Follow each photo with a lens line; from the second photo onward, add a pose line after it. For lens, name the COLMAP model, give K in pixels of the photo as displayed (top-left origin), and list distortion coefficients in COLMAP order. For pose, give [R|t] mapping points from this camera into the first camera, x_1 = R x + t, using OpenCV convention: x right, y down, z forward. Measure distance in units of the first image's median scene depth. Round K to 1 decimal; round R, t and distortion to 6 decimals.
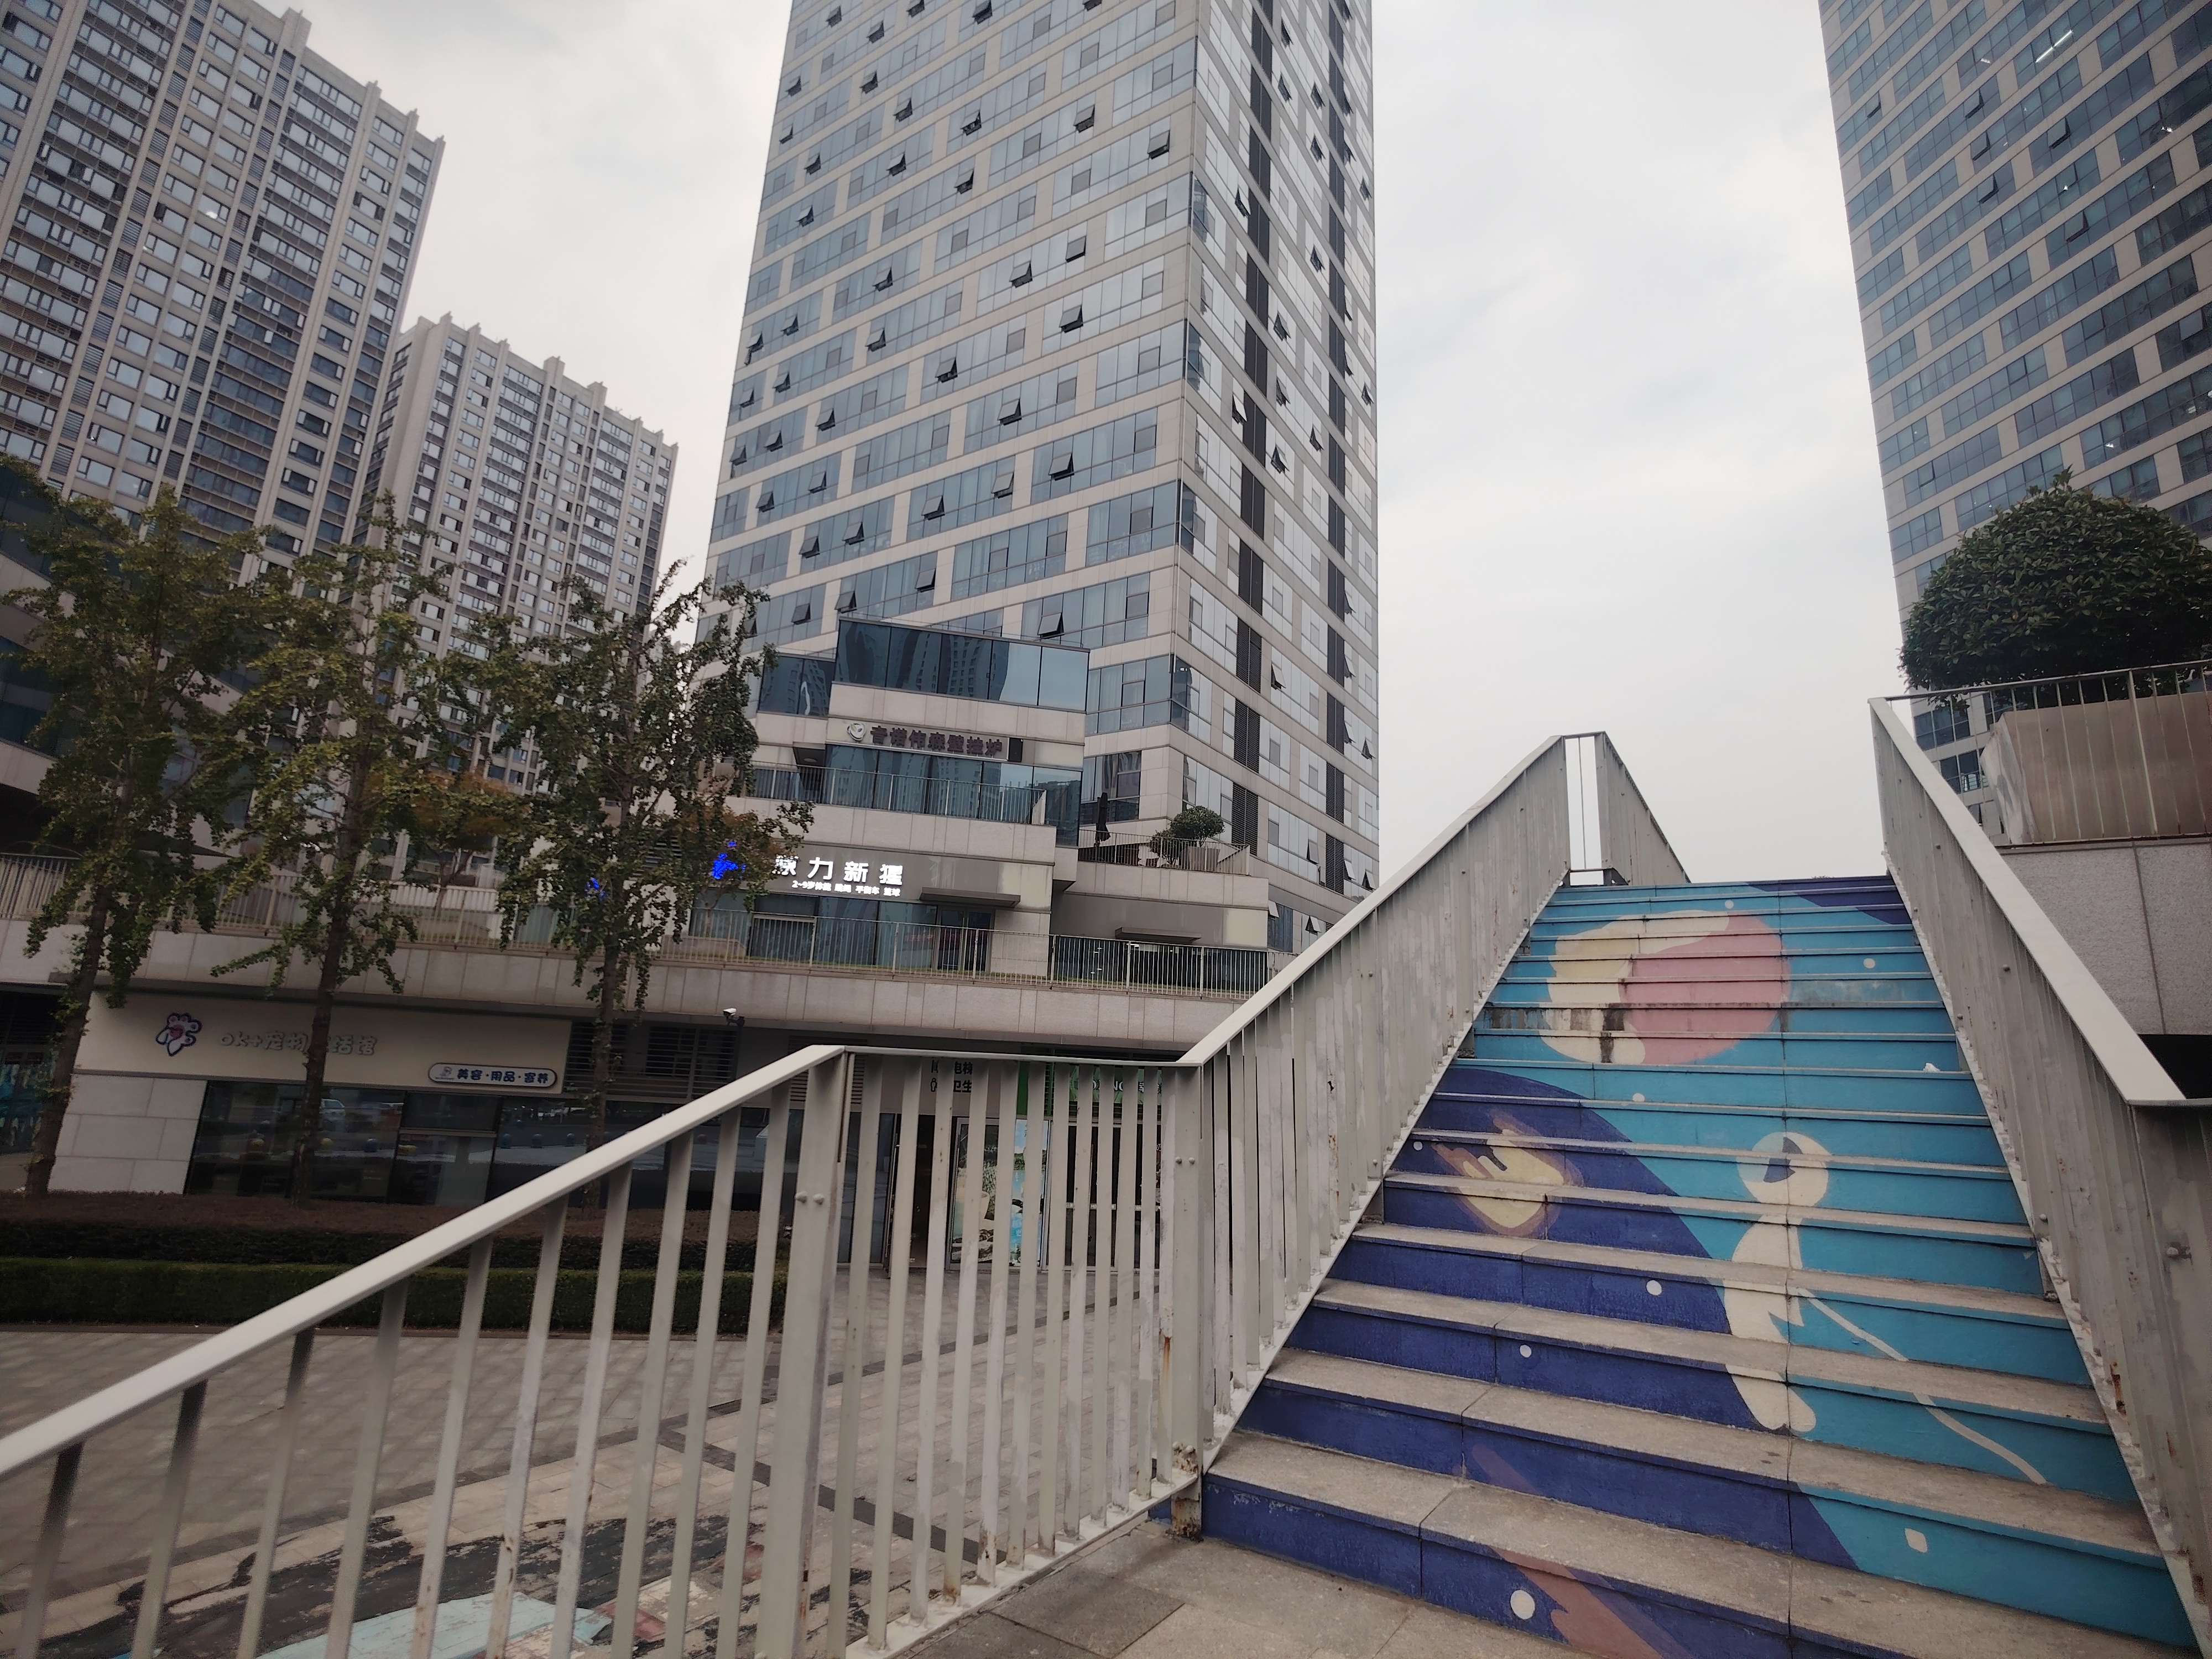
lens RADIAL K [[1075.2, 0, 1097.1], [0, 1075.2, 830.4], [0, 0, 1]] dist [-0.021561, 0.002931]
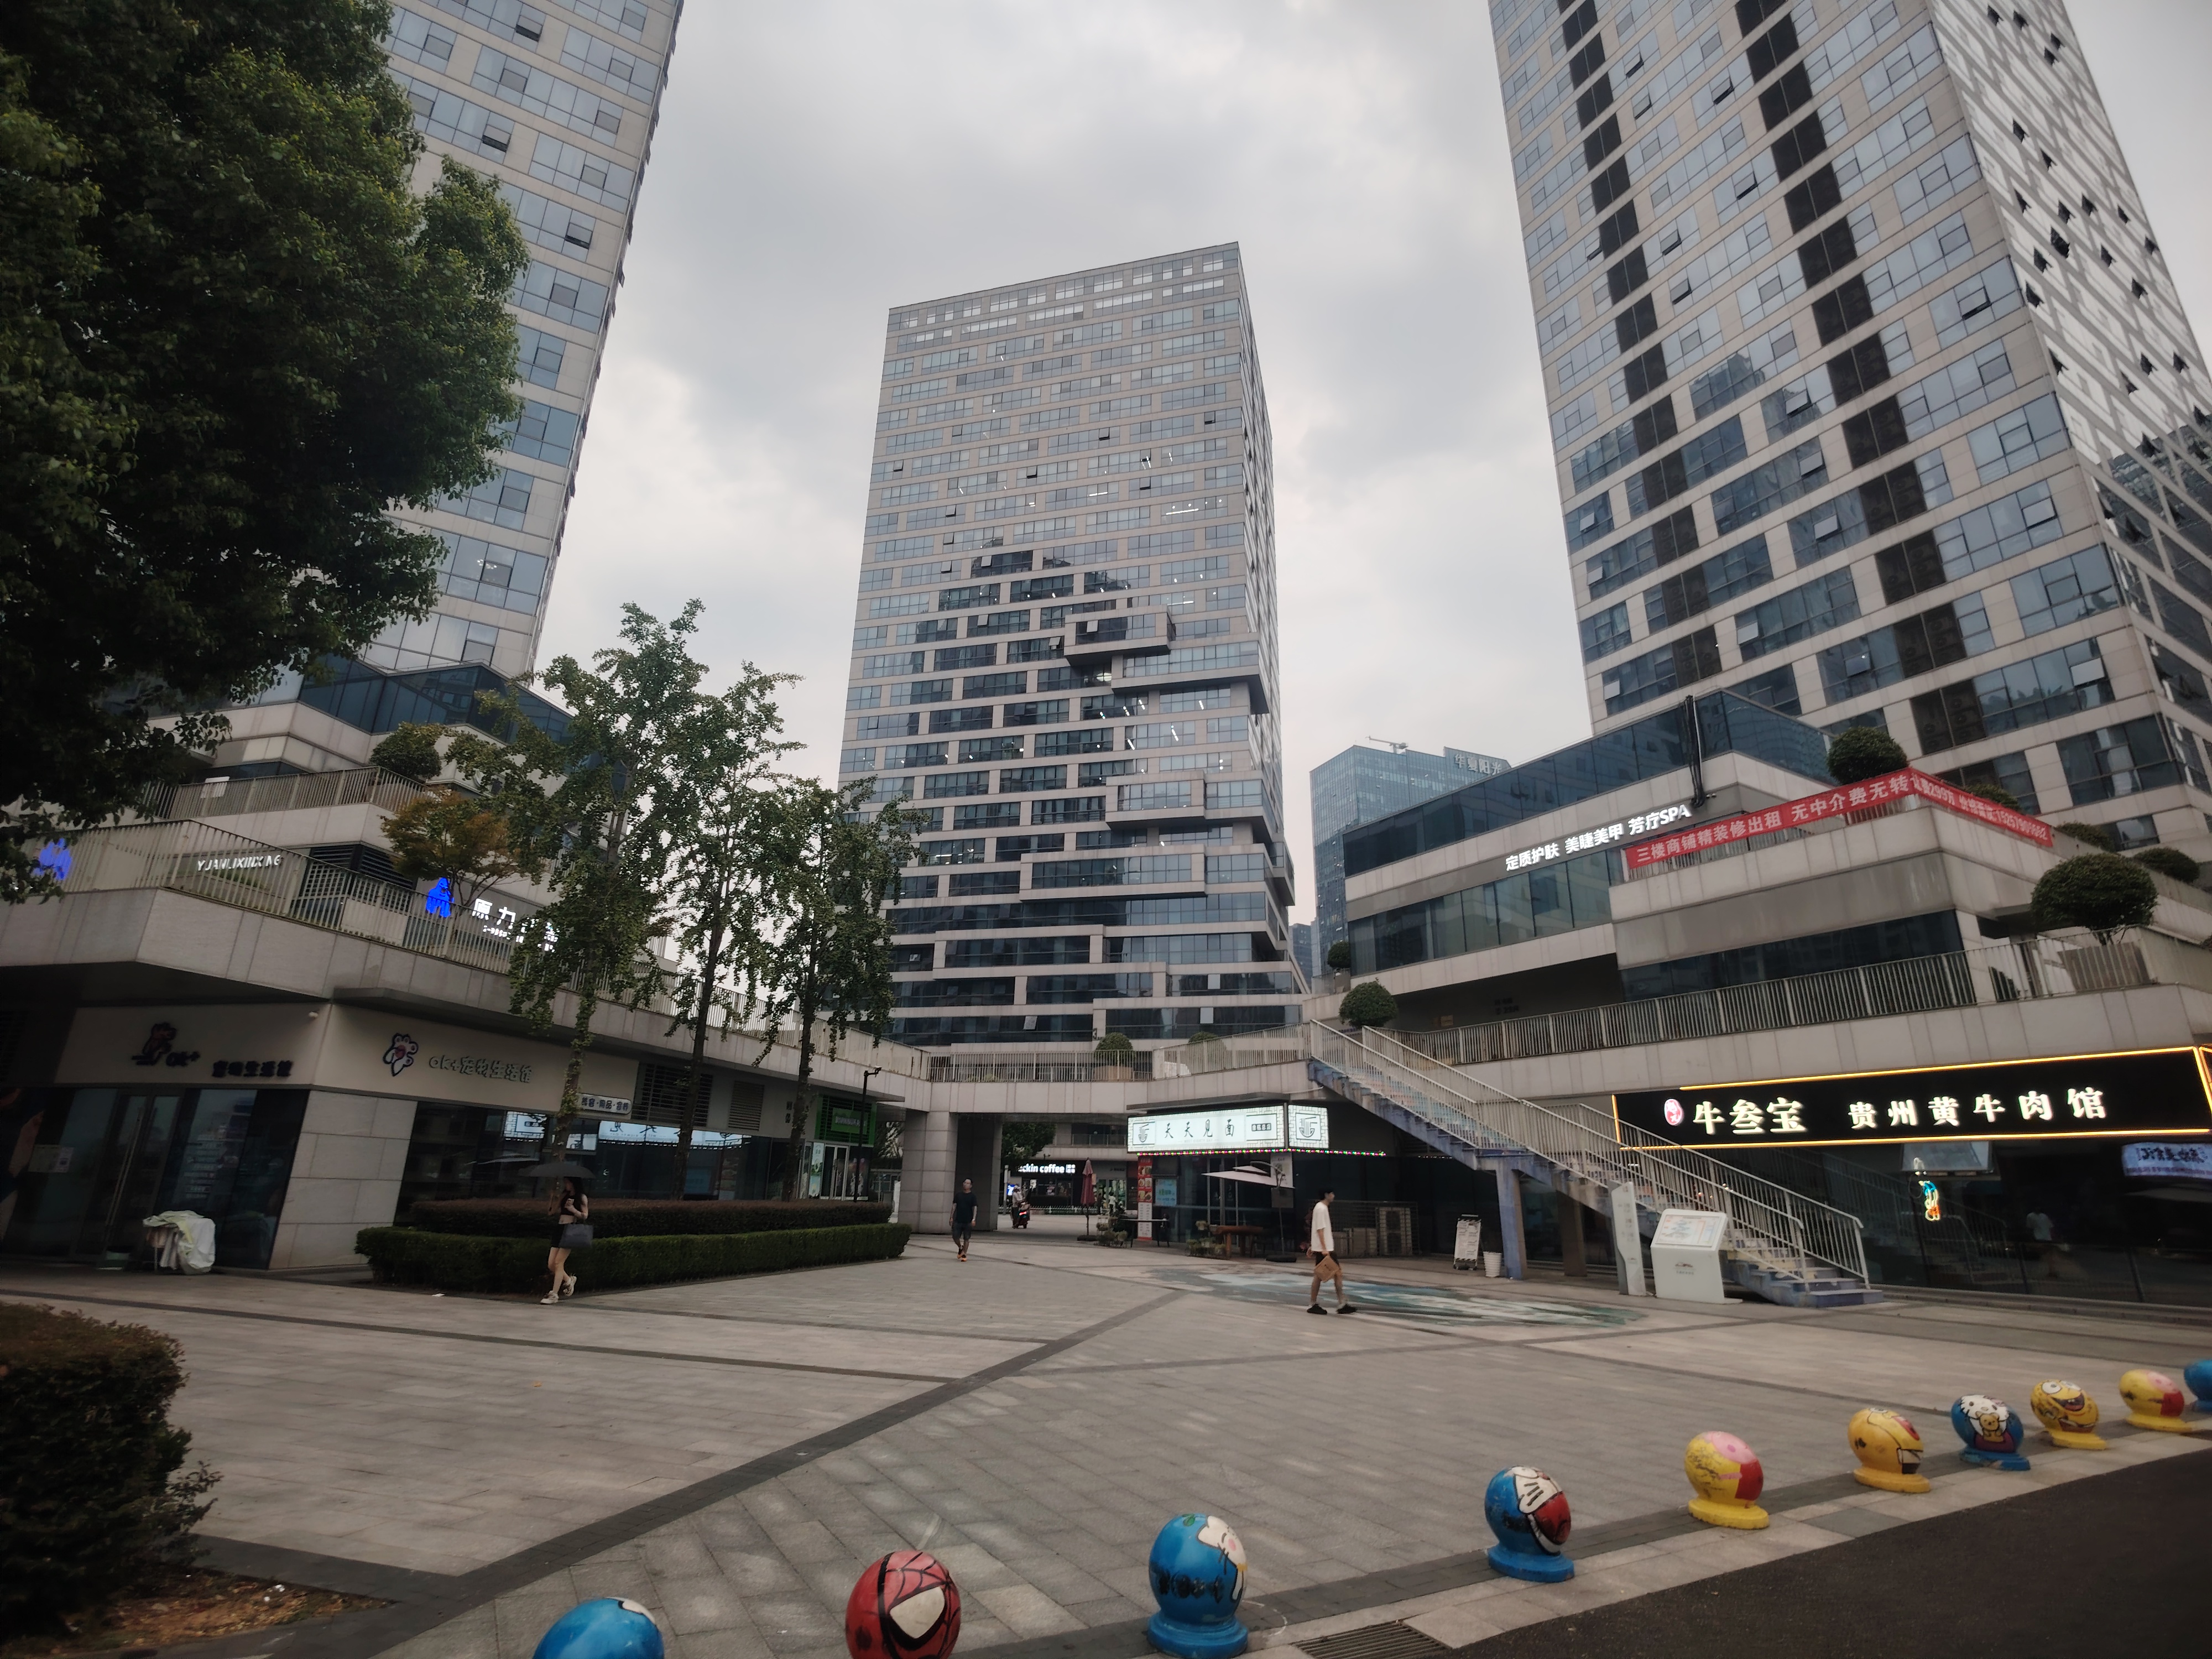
lens RADIAL K [[1075.2, 0, 1097.1], [0, 1075.2, 830.4], [0, 0, 1]] dist [-0.021561, 0.002931]
pose [[0.439190, 0.241812, 0.865239, -0.406319], [-0.196317, 0.965651, -0.170226, 0.008246], [-0.876682, -0.095100, 0.471577, -0.007584]]
